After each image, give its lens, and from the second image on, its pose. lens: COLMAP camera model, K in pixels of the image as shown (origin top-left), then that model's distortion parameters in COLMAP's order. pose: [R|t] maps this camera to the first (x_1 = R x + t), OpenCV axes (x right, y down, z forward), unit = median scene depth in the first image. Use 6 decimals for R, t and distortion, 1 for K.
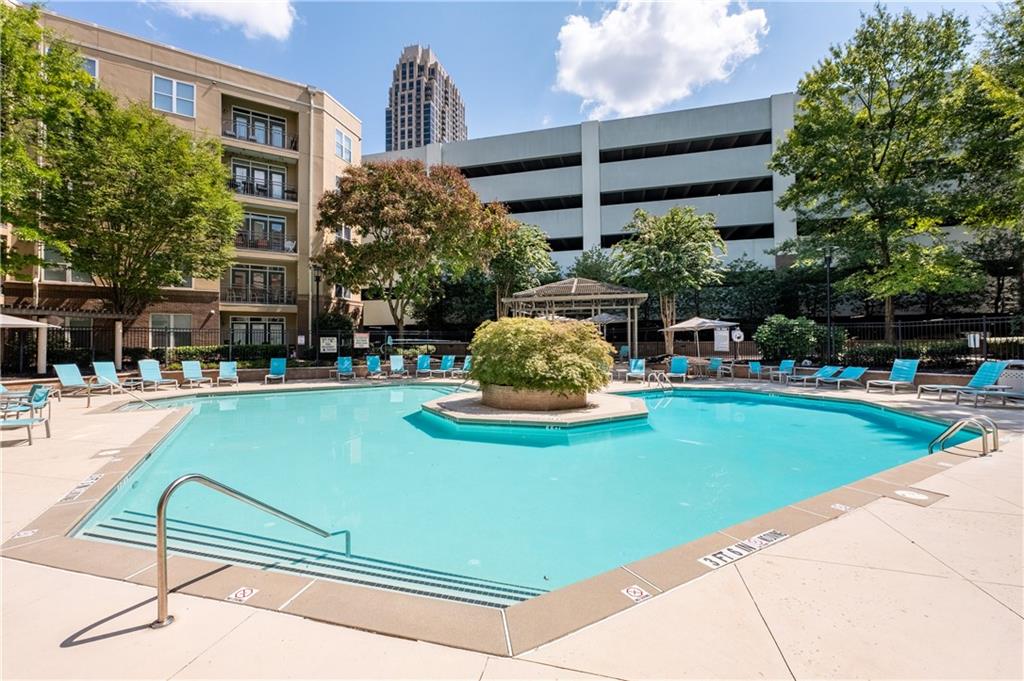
lens RADIAL K [[420.5, 0, 493.0], [0, 420.5, 335.0], [0, 0, 1]] dist [0.000813, 0.000356]
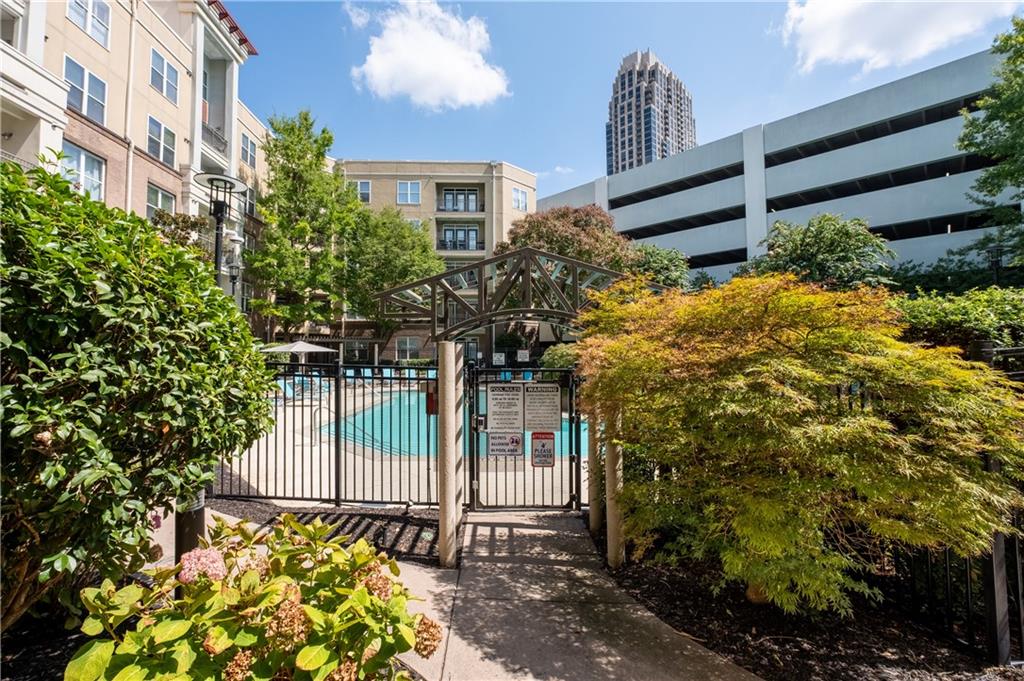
lens RADIAL K [[423.1, 0, 500.7], [0, 423.1, 340.2], [0, 0, 1]] dist [-0.001299, 0.000334]
pose [[0.874934, -0.013858, -0.484043, 0.203719], [0.005791, 0.999818, -0.018157, -0.009132], [0.484207, 0.013084, 0.874856, -0.124648]]
